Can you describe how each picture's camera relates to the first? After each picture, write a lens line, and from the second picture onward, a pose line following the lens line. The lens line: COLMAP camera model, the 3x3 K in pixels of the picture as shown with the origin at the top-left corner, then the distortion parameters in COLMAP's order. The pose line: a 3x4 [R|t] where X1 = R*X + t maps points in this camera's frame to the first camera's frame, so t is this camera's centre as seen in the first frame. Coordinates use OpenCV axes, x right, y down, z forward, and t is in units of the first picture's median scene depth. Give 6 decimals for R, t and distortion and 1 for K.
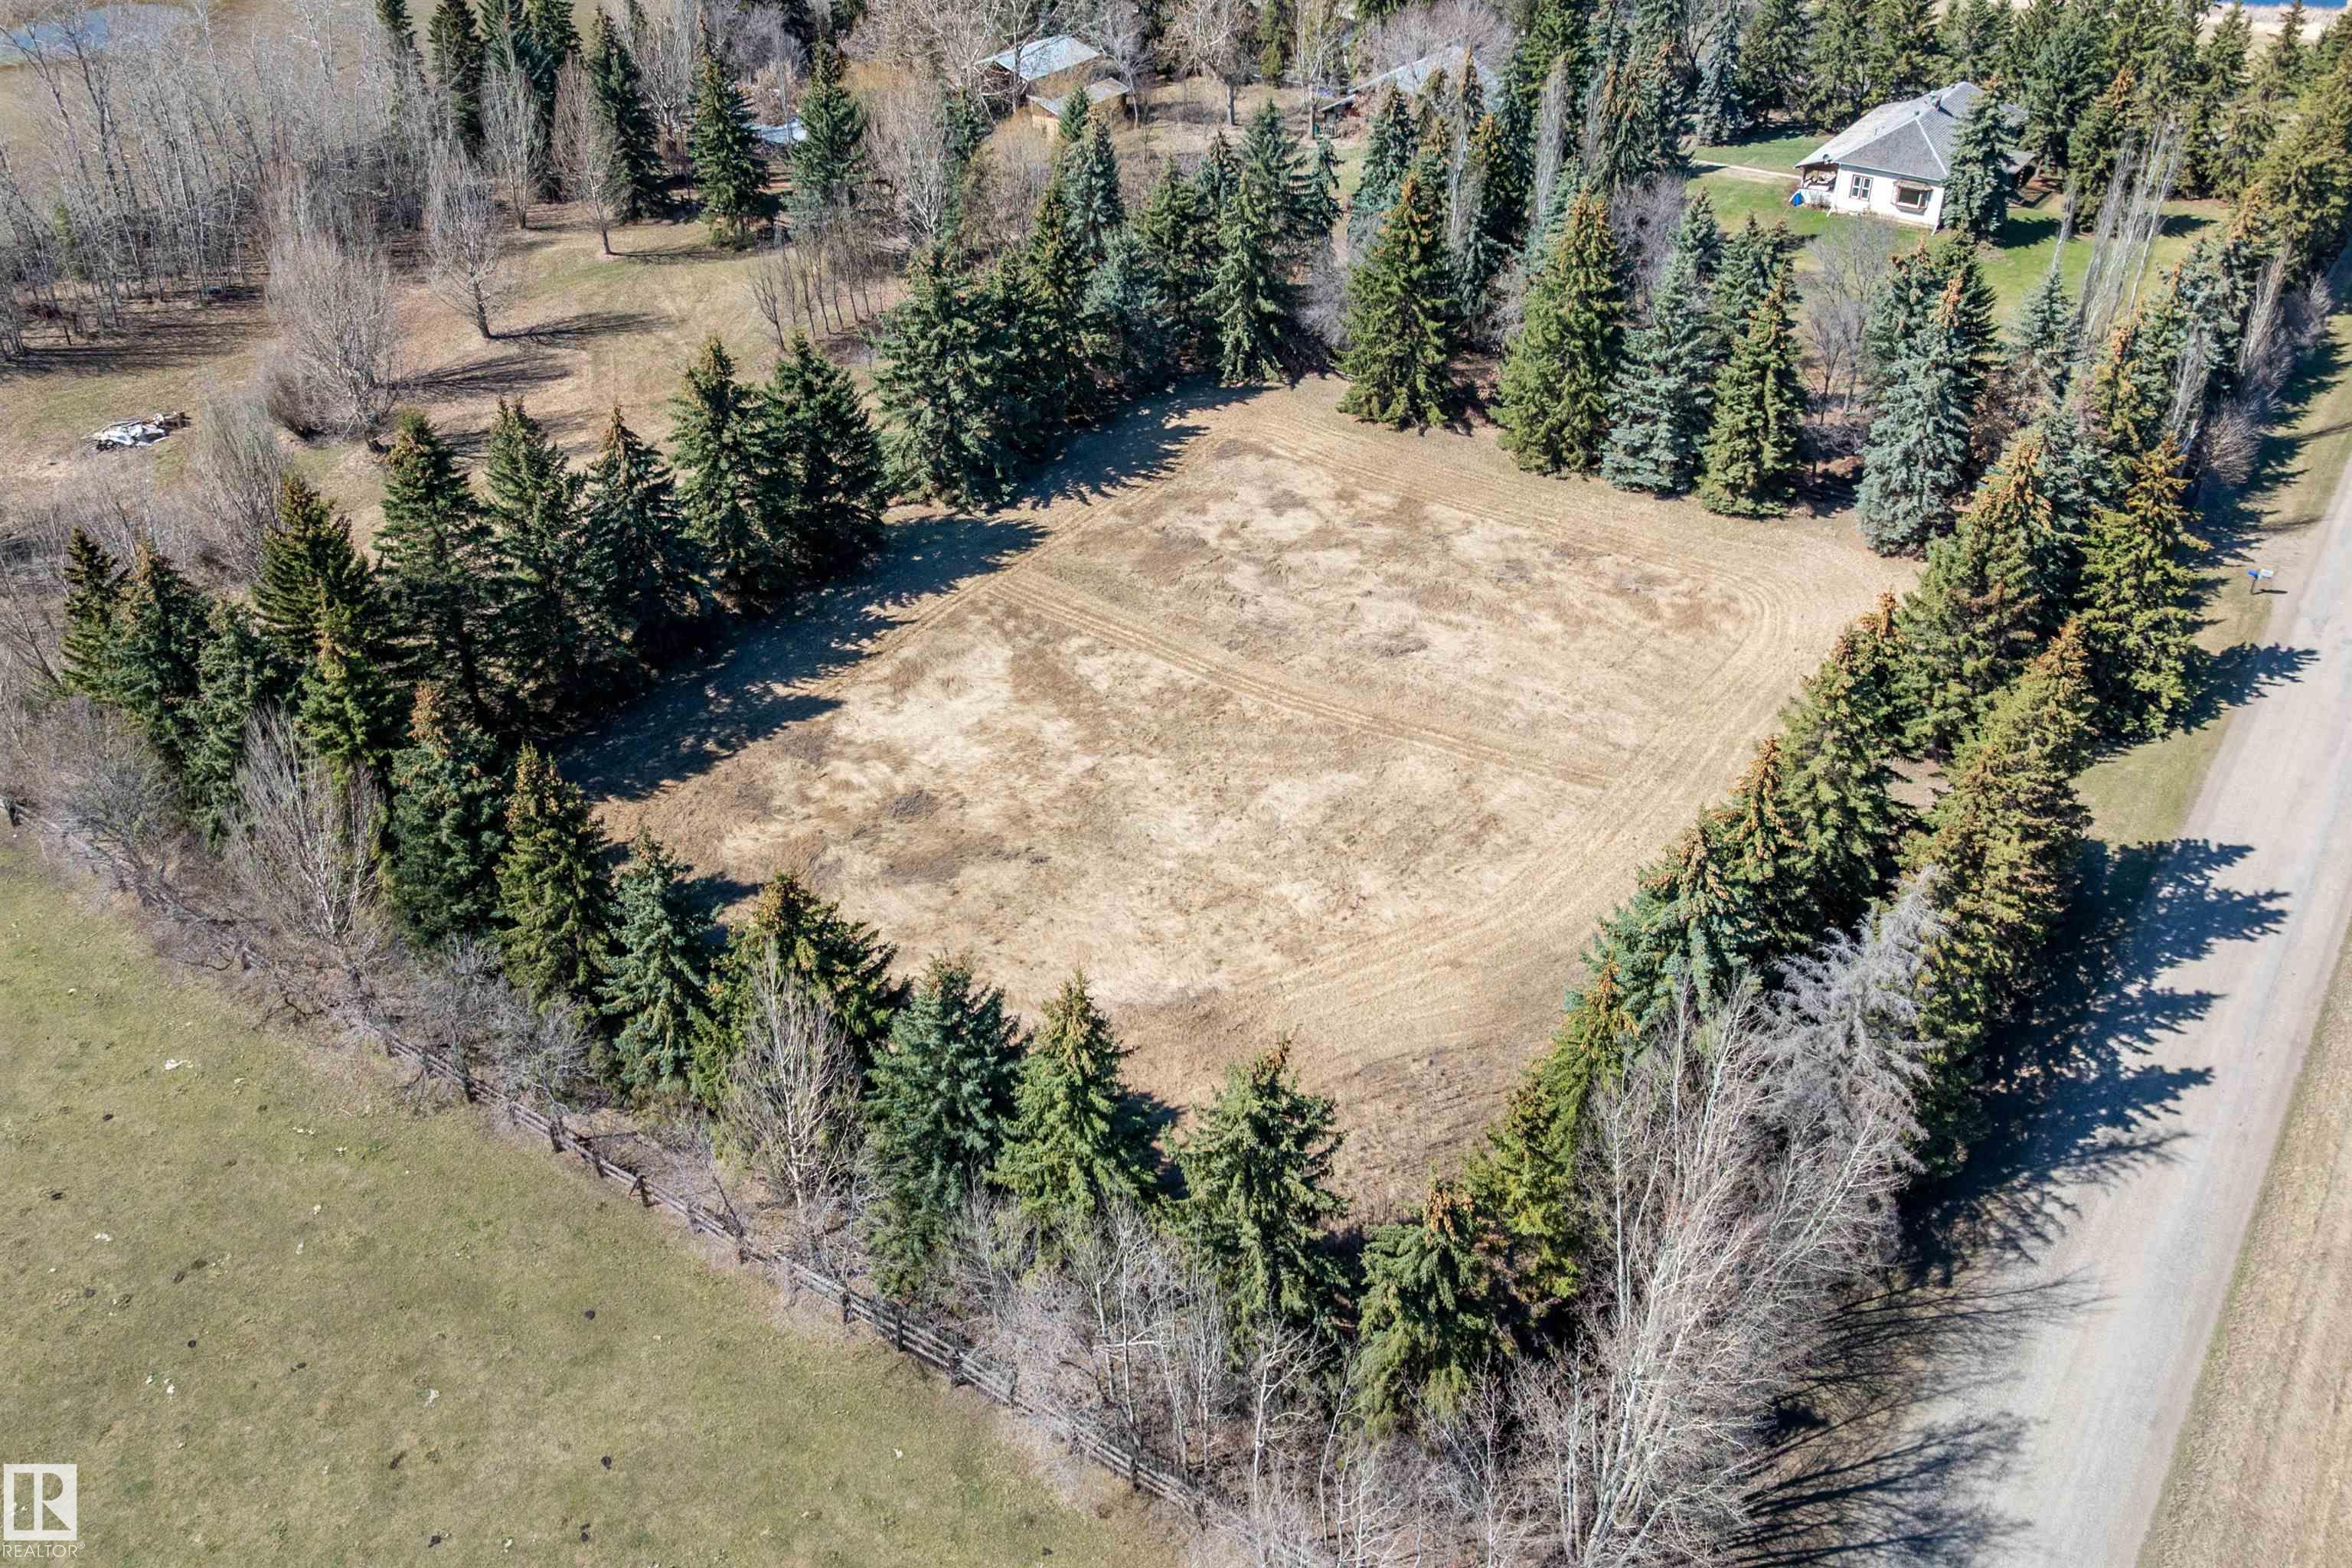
lens RADIAL K [[1949.2, 0, 1187.4], [0, 1949.2, 785.2], [0, 0, 1]] dist [-0.020166, 0.002670]
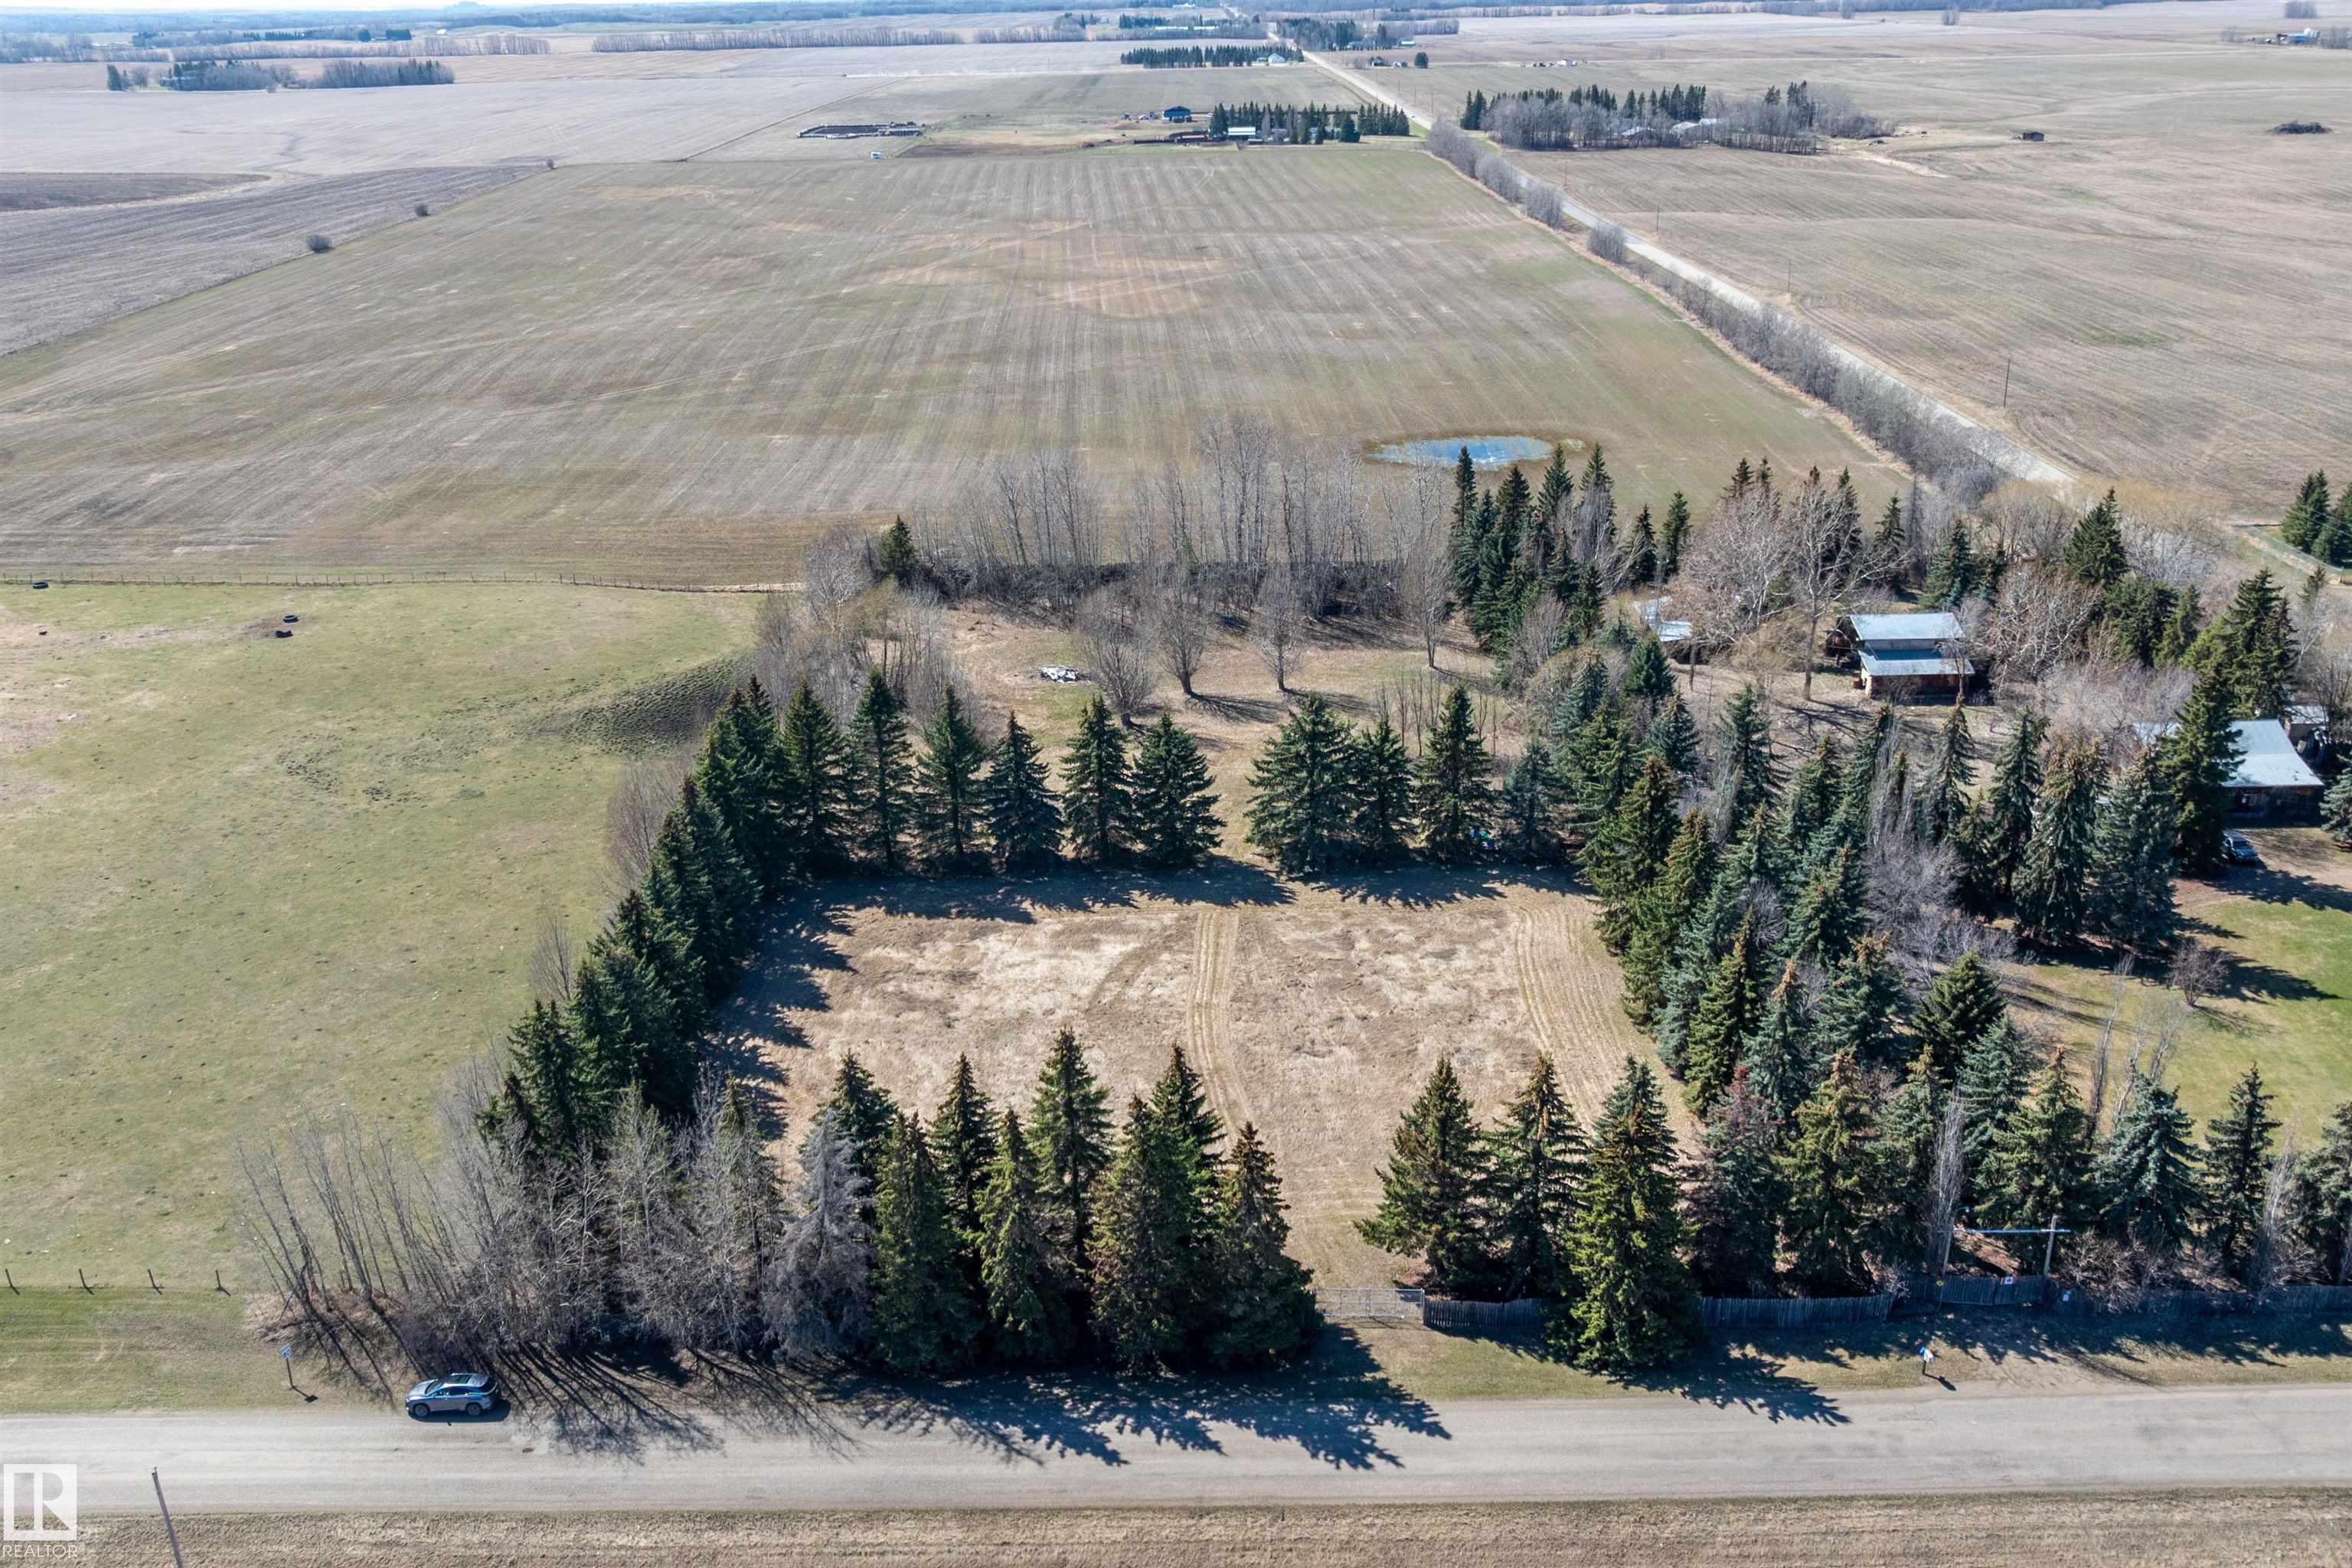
lens RADIAL K [[1949.2, 0, 1171.6], [0, 1949.2, 778.1], [0, 0, 1]] dist [-0.020166, 0.002670]
pose [[0.567933, 0.303478, -0.765084, 1.023068], [-0.453247, 0.891222, 0.017060, -0.217348], [0.687036, 0.337083, 0.643705, 0.021239]]
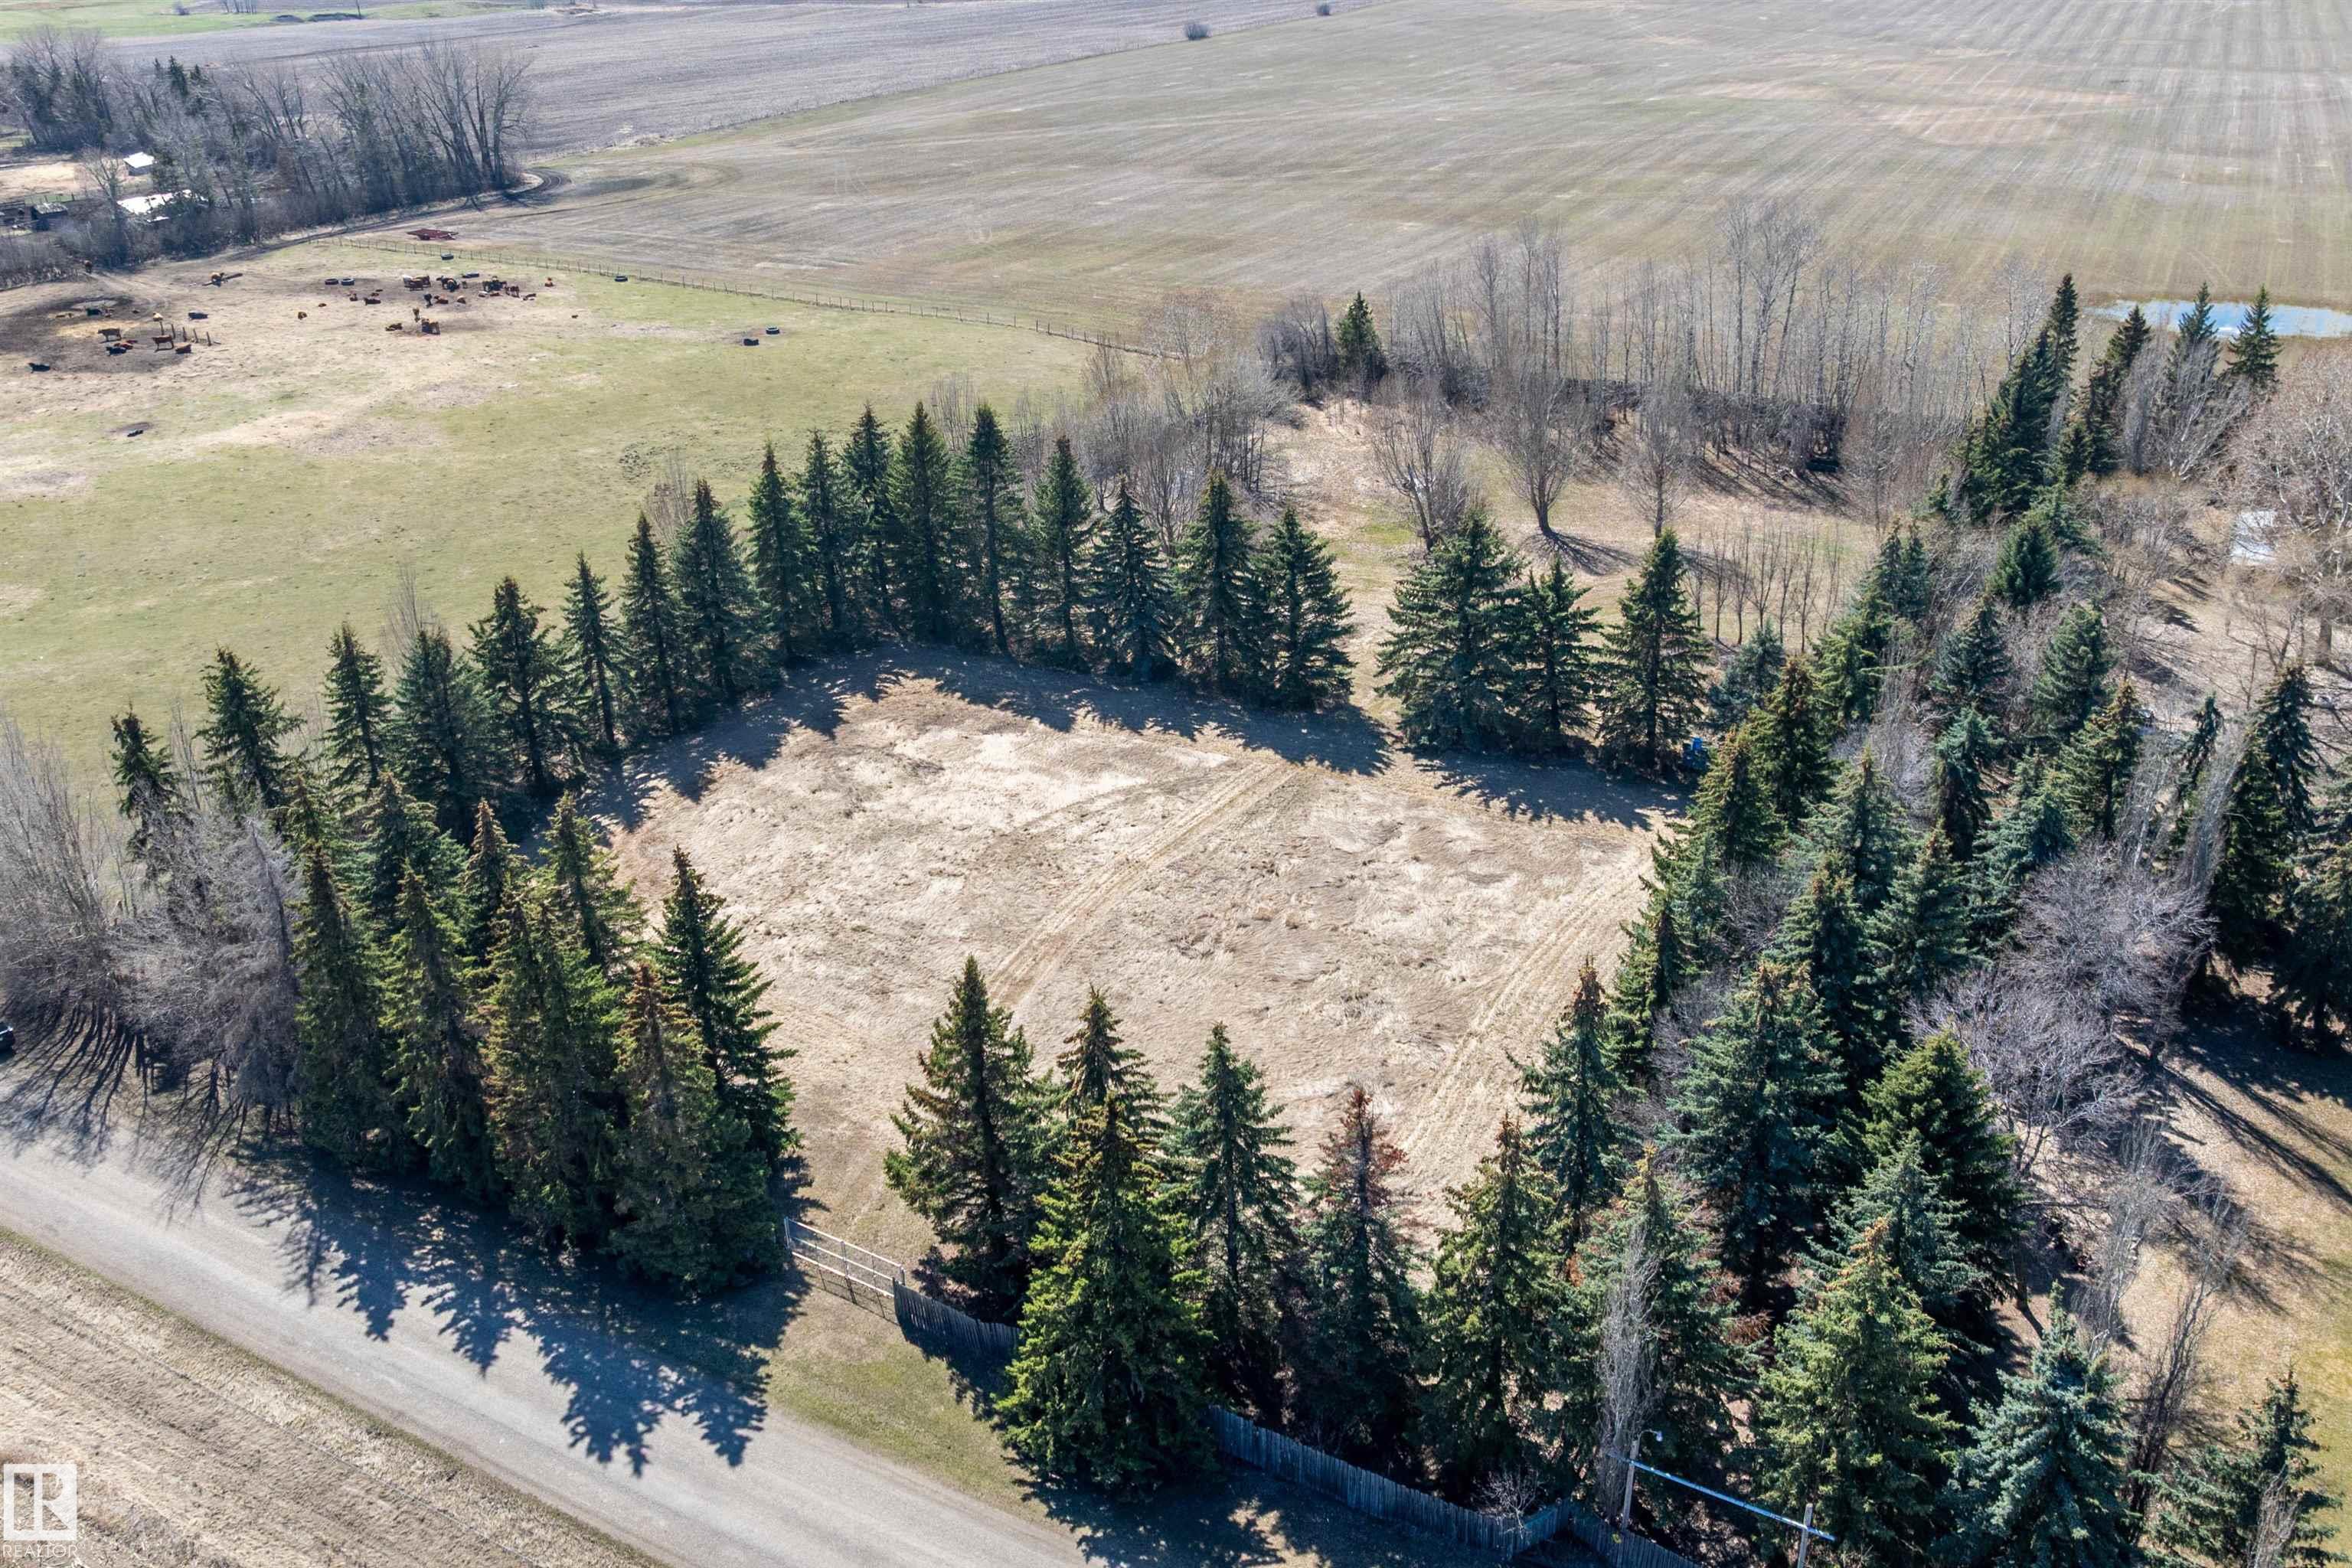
lens RADIAL K [[1949.2, 0, 1170.9], [0, 1949.2, 793.9], [0, 0, 1]] dist [-0.020166, 0.002670]
pose [[0.089066, 0.434828, -0.896098, 0.979190], [-0.547640, 0.772858, 0.320594, -0.450394], [0.831960, 0.462185, 0.306965, 0.656972]]
